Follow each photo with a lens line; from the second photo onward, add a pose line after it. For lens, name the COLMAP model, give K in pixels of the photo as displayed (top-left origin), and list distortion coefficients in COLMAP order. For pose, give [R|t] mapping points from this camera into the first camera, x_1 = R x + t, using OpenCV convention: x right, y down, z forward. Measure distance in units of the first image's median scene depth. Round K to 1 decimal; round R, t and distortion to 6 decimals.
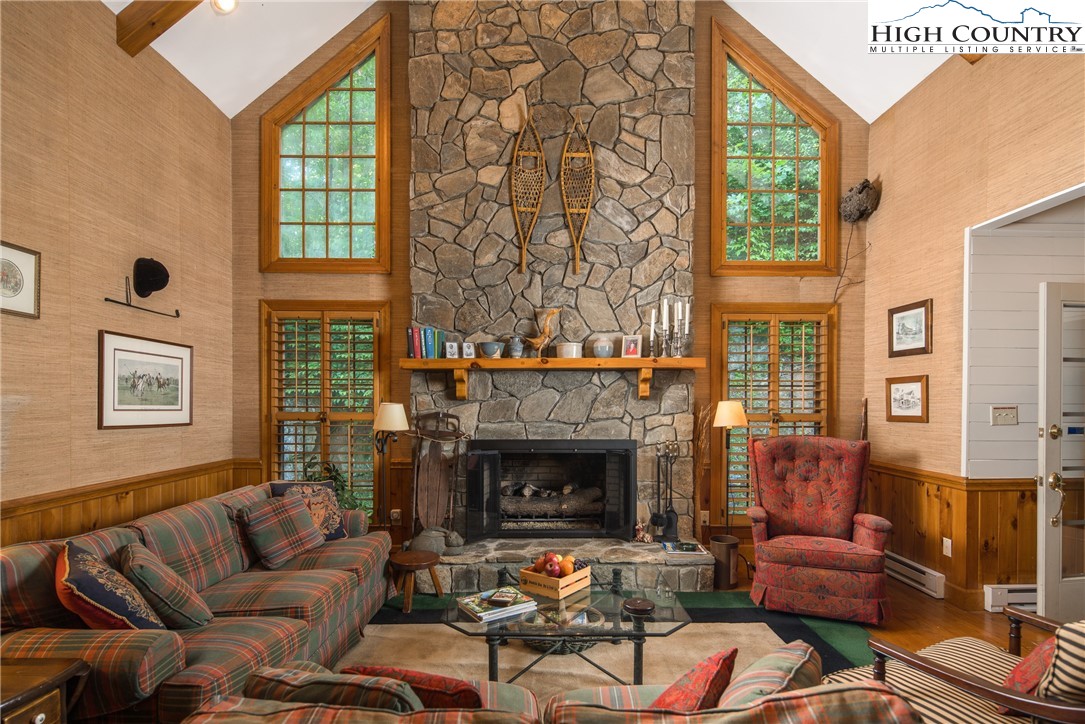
lens RADIAL K [[547.8, 0, 538.5], [0, 547.8, 405.3], [0, 0, 1]] dist [0.000054, -0.002653]
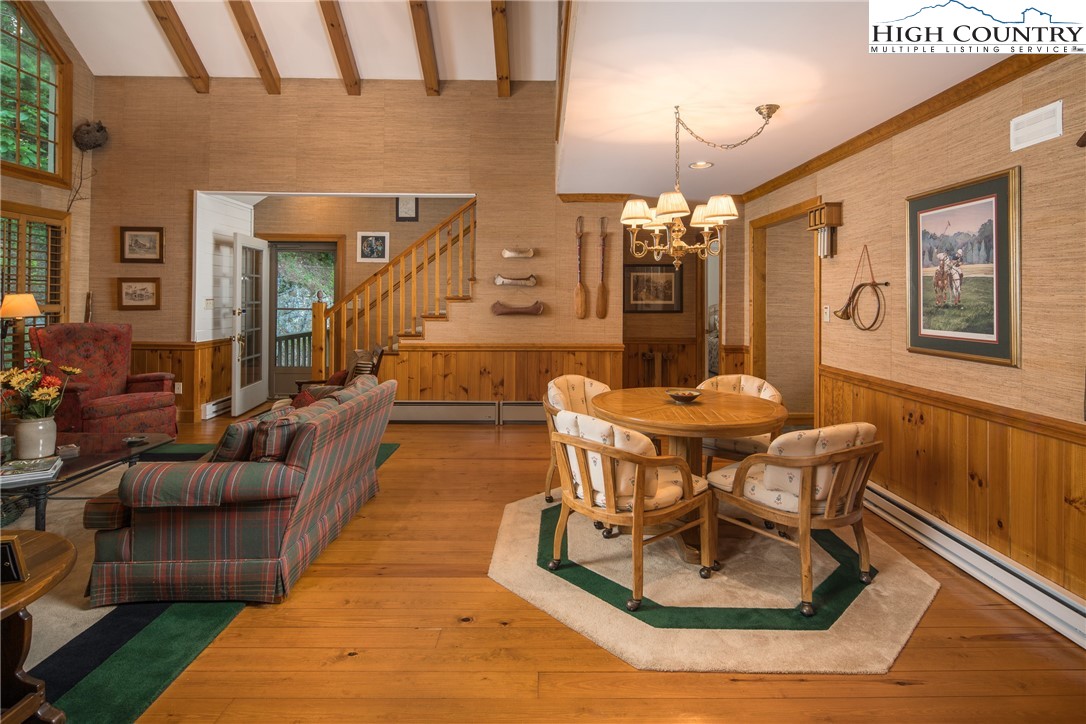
lens RADIAL K [[548.3, 0, 541.1], [0, 548.3, 301.0], [0, 0, 1]] dist [0.000054, -0.002653]
pose [[-0.003415, -0.002134, 0.999992, -0.765219], [0.002767, 0.999994, 0.002144, 0.007845], [-0.999990, 0.002774, -0.003409, -0.032318]]
